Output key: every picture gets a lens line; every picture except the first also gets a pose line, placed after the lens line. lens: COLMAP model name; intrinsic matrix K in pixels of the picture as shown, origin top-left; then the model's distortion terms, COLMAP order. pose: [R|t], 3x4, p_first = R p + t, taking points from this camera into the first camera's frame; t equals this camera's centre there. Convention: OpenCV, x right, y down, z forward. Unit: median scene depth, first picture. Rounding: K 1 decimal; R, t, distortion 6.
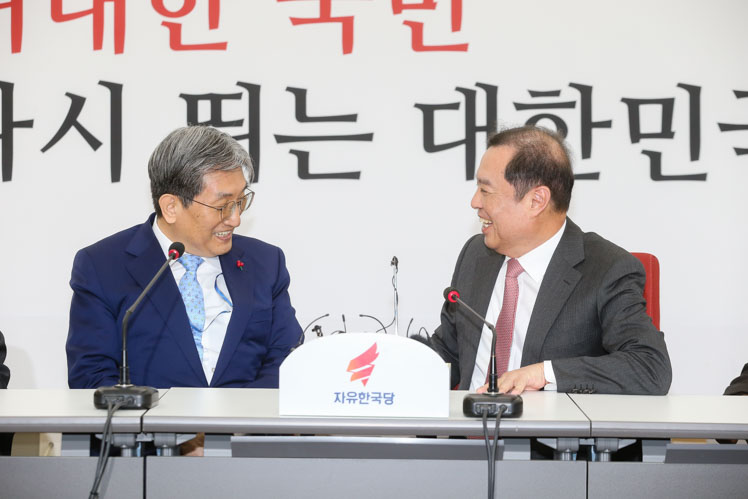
lens RADIAL K [[2392.4, 0, 372.6], [0, 2392.4, 247.3], [0, 0, 1]] dist [-0.006764, 0.000000]
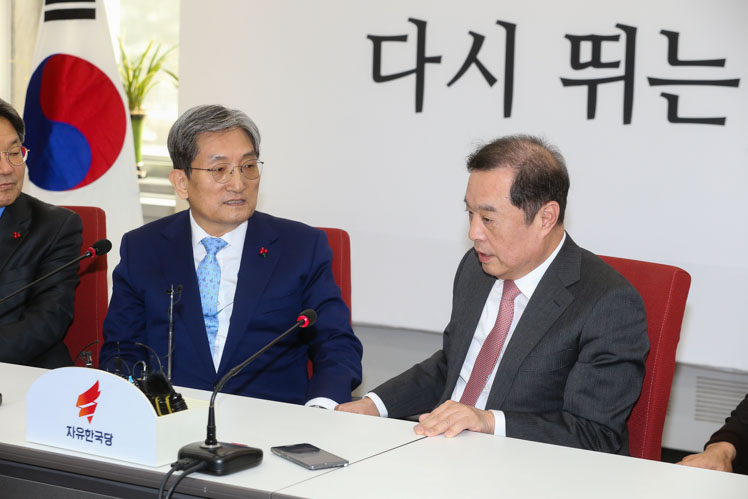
lens RADIAL K [[1969.4, 0, 371.8], [0, 1969.4, 250.9], [0, 0, 1]] dist [-0.172319, 0.000000]
pose [[0.863064, 0.073814, -0.499673, 0.400856], [-0.027063, 0.994601, 0.100182, -0.077346], [0.504370, -0.072941, 0.860401, 0.315242]]
